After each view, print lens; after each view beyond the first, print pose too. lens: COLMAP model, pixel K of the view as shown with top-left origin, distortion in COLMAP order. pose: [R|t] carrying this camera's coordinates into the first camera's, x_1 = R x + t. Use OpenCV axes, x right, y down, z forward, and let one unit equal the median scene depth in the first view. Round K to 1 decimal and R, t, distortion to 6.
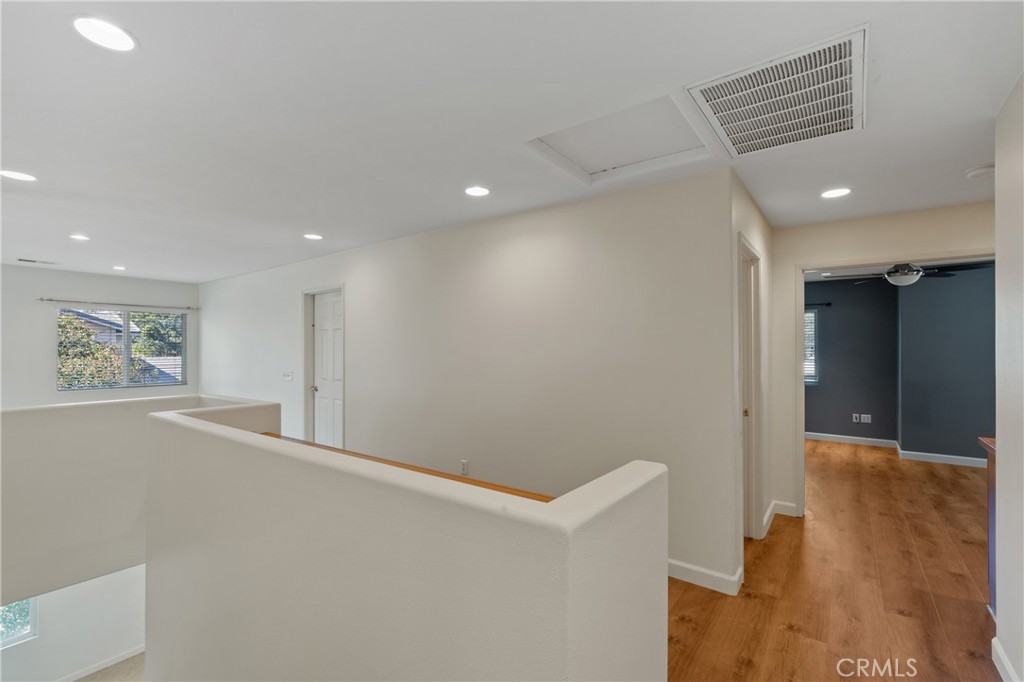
lens RADIAL K [[460.9, 0, 501.1], [0, 460.9, 344.7], [0, 0, 1]] dist [-0.009781, 0.002723]
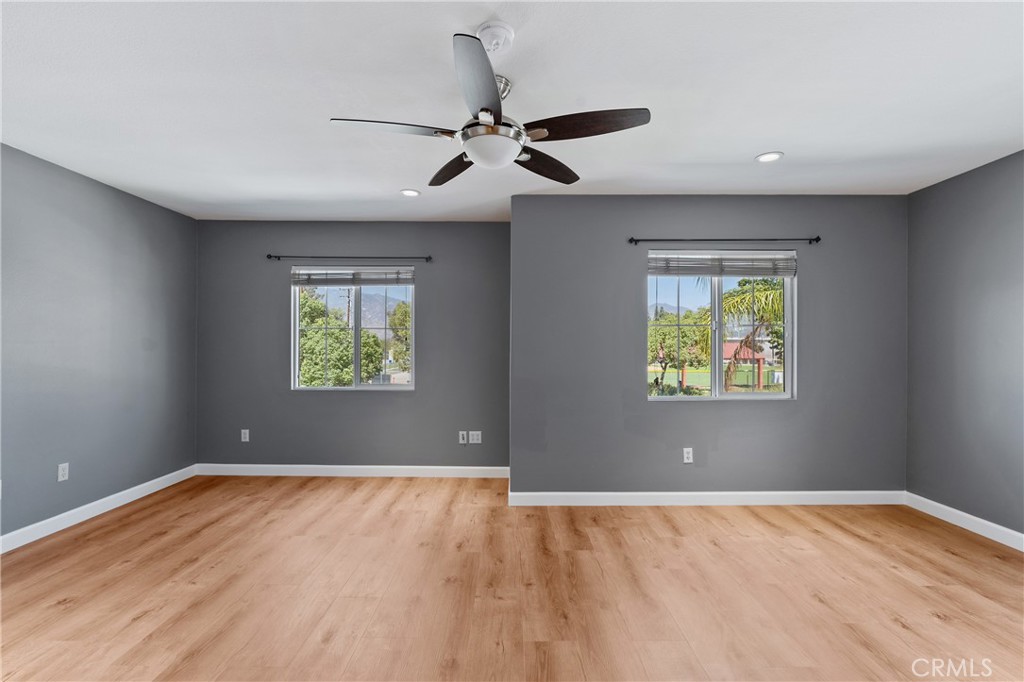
lens RADIAL K [[460.9, 0, 511.3], [0, 460.9, 342.9], [0, 0, 1]] dist [-0.009781, 0.002723]
pose [[0.798777, 0.011268, 0.601522, 0.489716], [-0.010410, 0.999934, -0.004908, 0.032821], [-0.601537, -0.002342, 0.798841, 0.494588]]
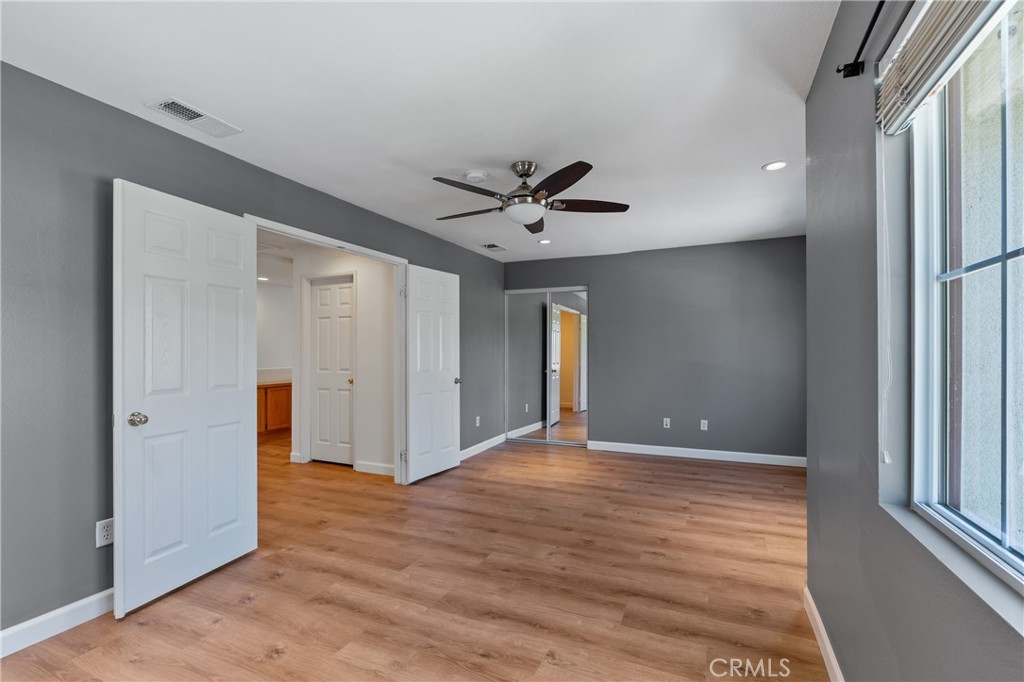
lens RADIAL K [[460.9, 0, 511.6], [0, 460.9, 347.2], [0, 0, 1]] dist [-0.009781, 0.002723]
pose [[0.213405, -0.003643, -0.976957, 1.165565], [0.011318, 0.999935, -0.001257, 0.030245], [0.976898, -0.010789, 0.213433, 0.666253]]
